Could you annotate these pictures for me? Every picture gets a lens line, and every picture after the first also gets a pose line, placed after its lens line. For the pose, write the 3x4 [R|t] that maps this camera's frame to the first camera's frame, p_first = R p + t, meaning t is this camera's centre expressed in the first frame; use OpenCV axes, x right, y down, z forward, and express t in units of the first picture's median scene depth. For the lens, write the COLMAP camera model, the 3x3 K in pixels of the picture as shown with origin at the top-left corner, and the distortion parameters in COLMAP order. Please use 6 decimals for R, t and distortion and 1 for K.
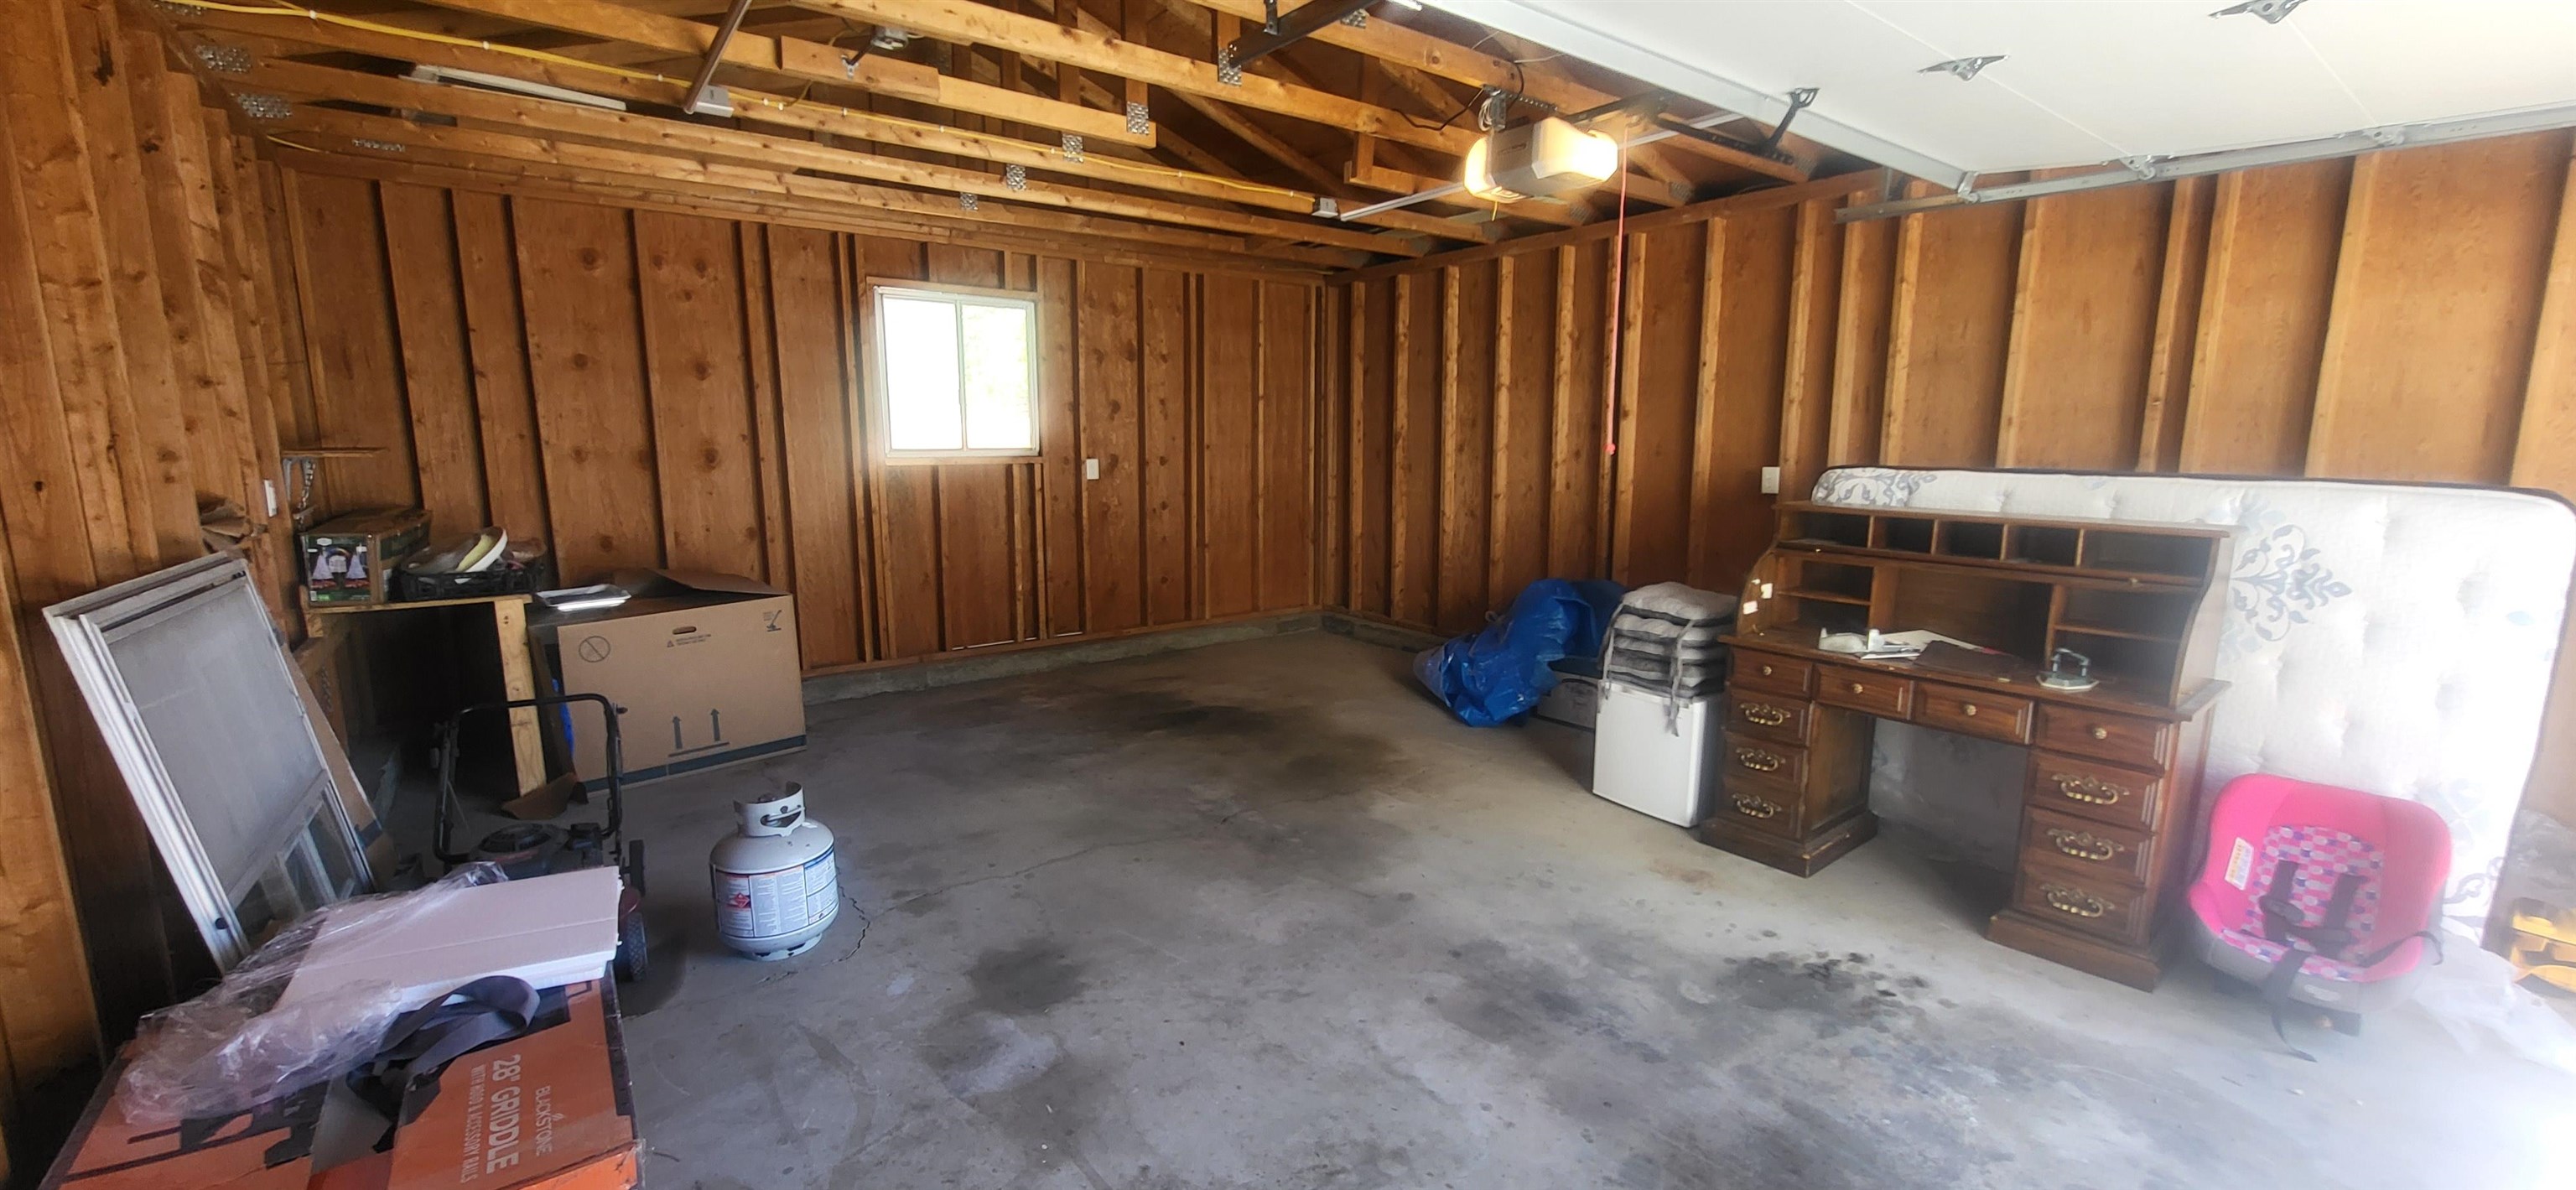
lens RADIAL K [[1010.9, 0, 1305.0], [0, 1010.9, 599.2], [0, 0, 1]] dist [-0.000470, -0.000618]
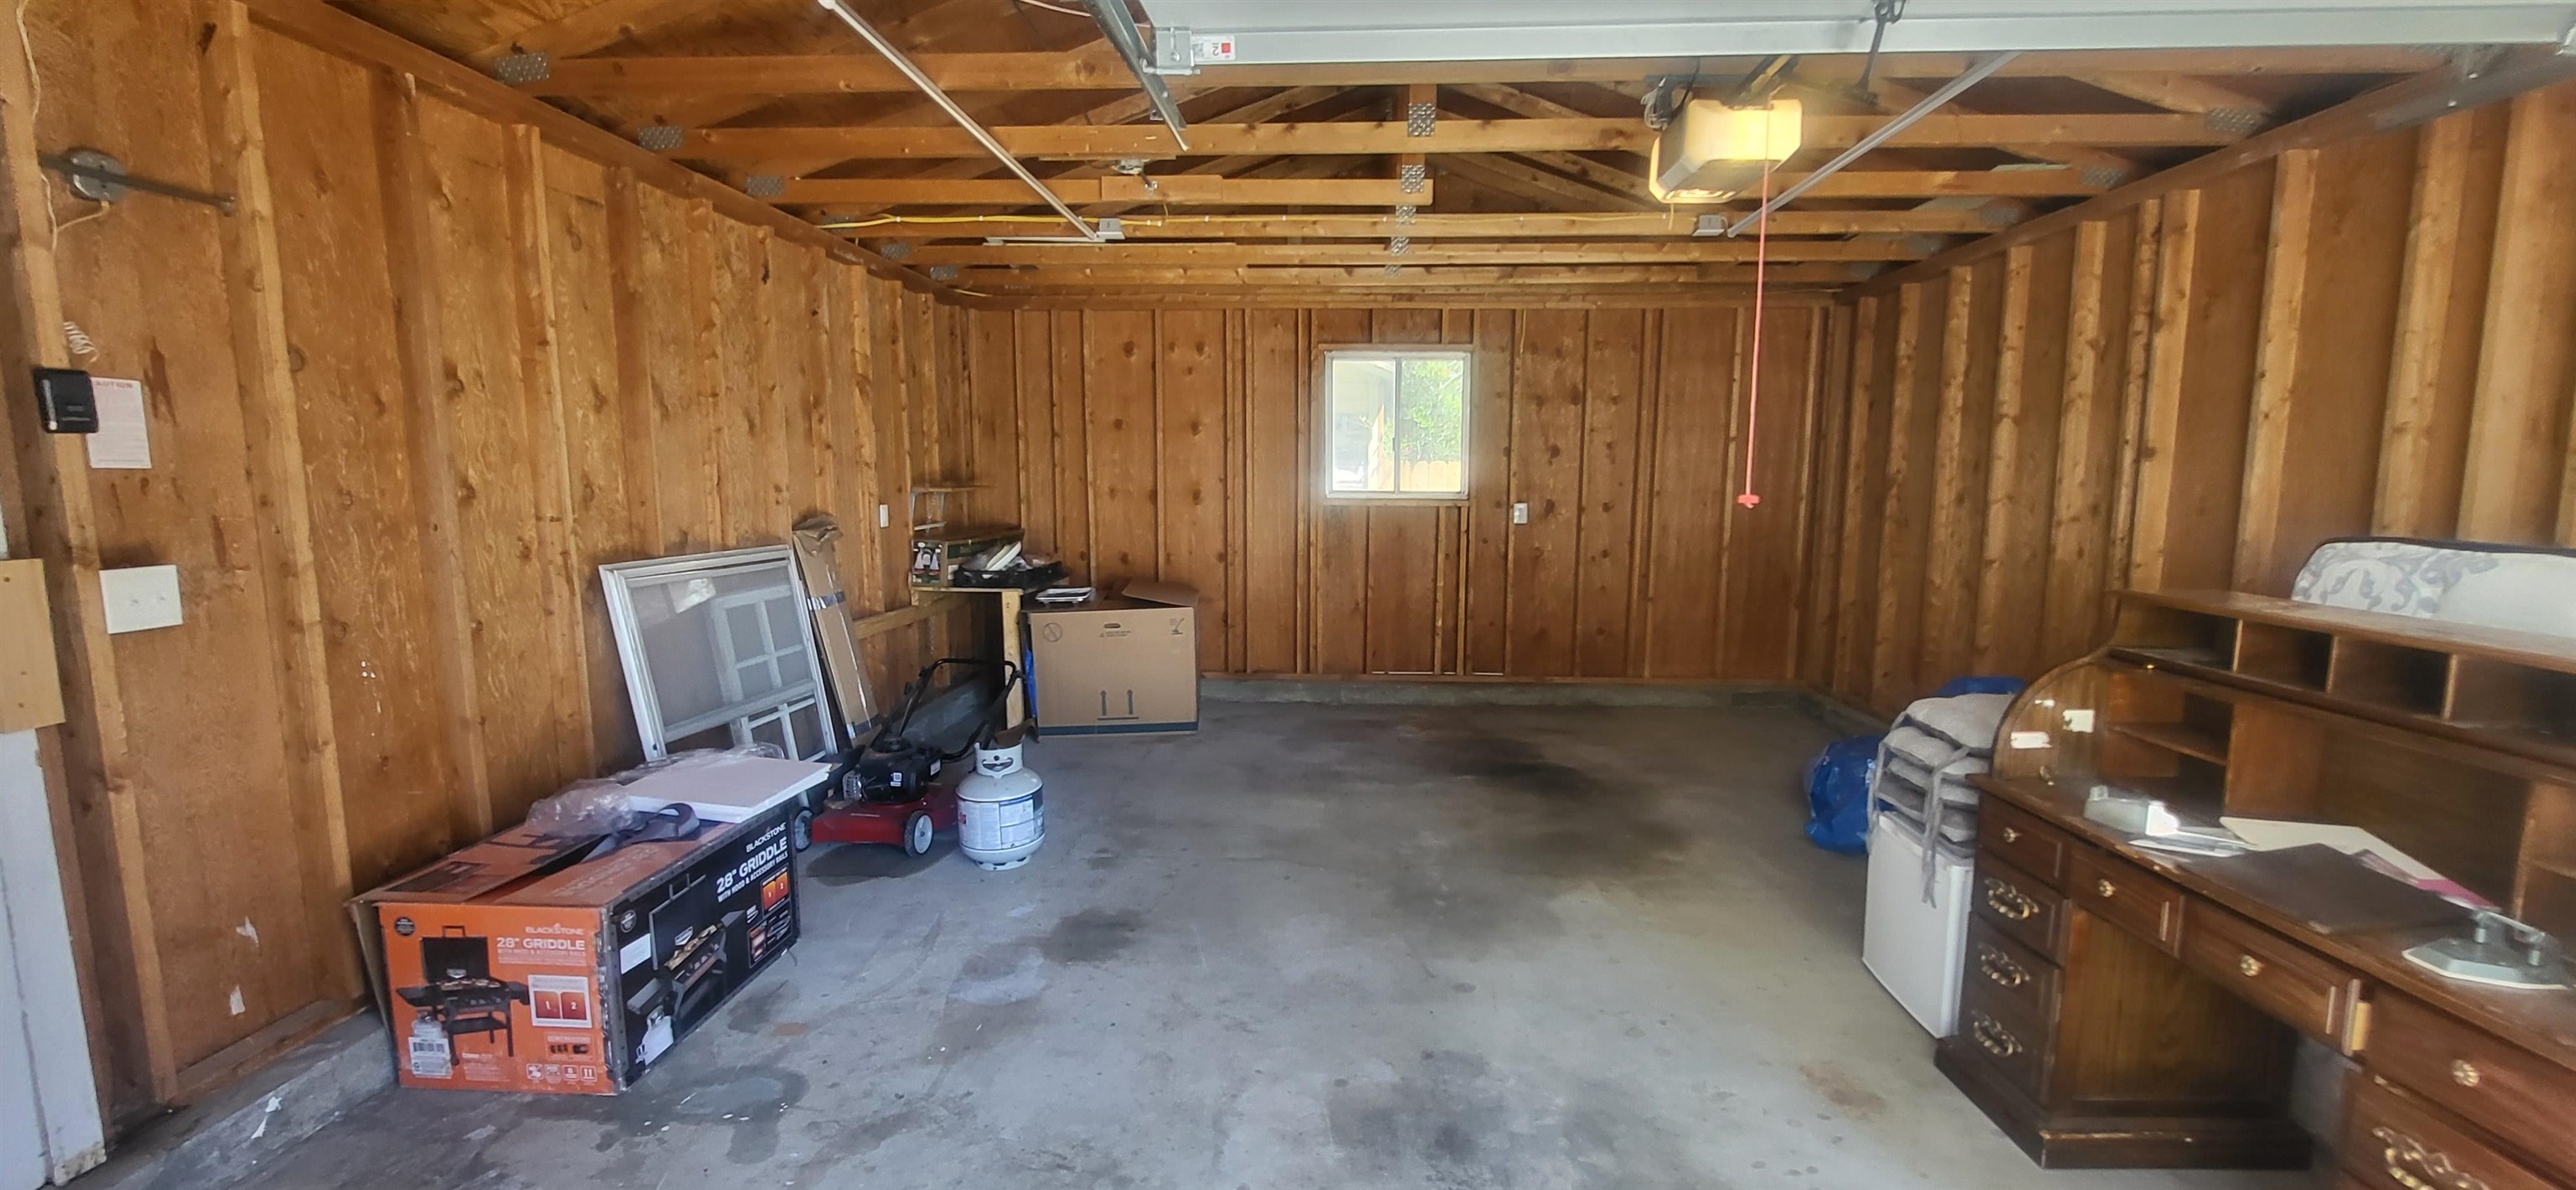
lens RADIAL K [[1010.9, 0, 1305.0], [0, 1010.9, 599.2], [0, 0, 1]] dist [-0.000470, -0.000618]
pose [[0.765202, 0.080165, -0.638779, 0.366794], [-0.107091, 0.994243, -0.003512, -0.022805], [0.634820, 0.071095, 0.769382, 0.126885]]
